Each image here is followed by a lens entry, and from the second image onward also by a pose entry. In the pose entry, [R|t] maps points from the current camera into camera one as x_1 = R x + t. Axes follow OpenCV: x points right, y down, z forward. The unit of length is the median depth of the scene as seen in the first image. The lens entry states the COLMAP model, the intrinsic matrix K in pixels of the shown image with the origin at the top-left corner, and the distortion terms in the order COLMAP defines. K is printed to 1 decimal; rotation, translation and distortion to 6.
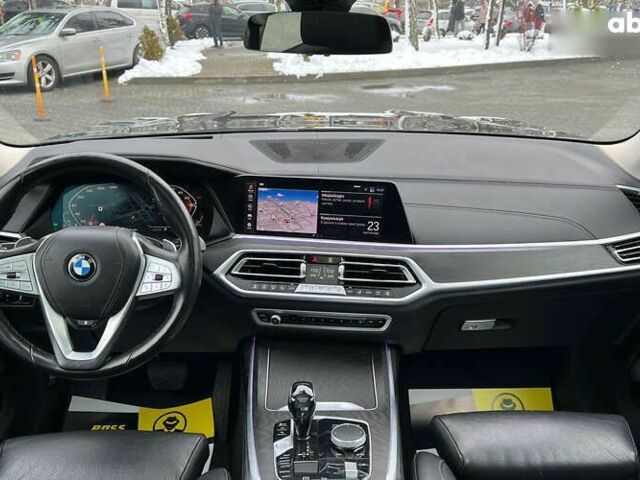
lens RADIAL K [[605.1, 0, 320.0], [0, 605.1, 240.0], [0, 0, 1]] dist [0.136035, -0.293185]
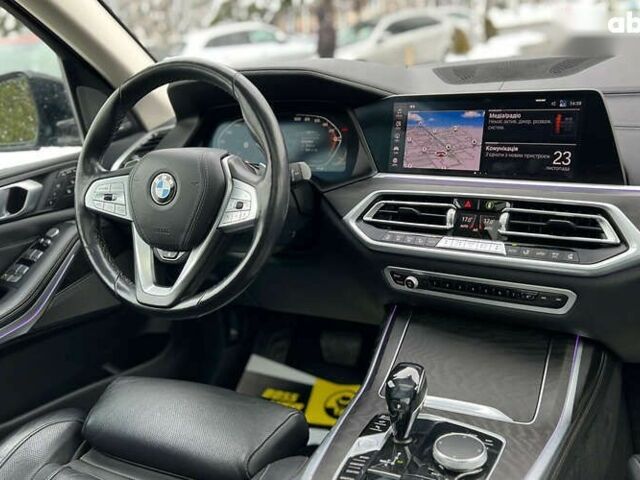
lens RADIAL K [[605.1, 0, 320.0], [0, 605.1, 240.0], [0, 0, 1]] dist [0.136035, -0.293185]
pose [[0.880947, 0.058321, -0.469607, 0.177108], [-0.059186, 0.998163, 0.012934, 0.075000], [0.469498, 0.016400, 0.882781, 0.277103]]
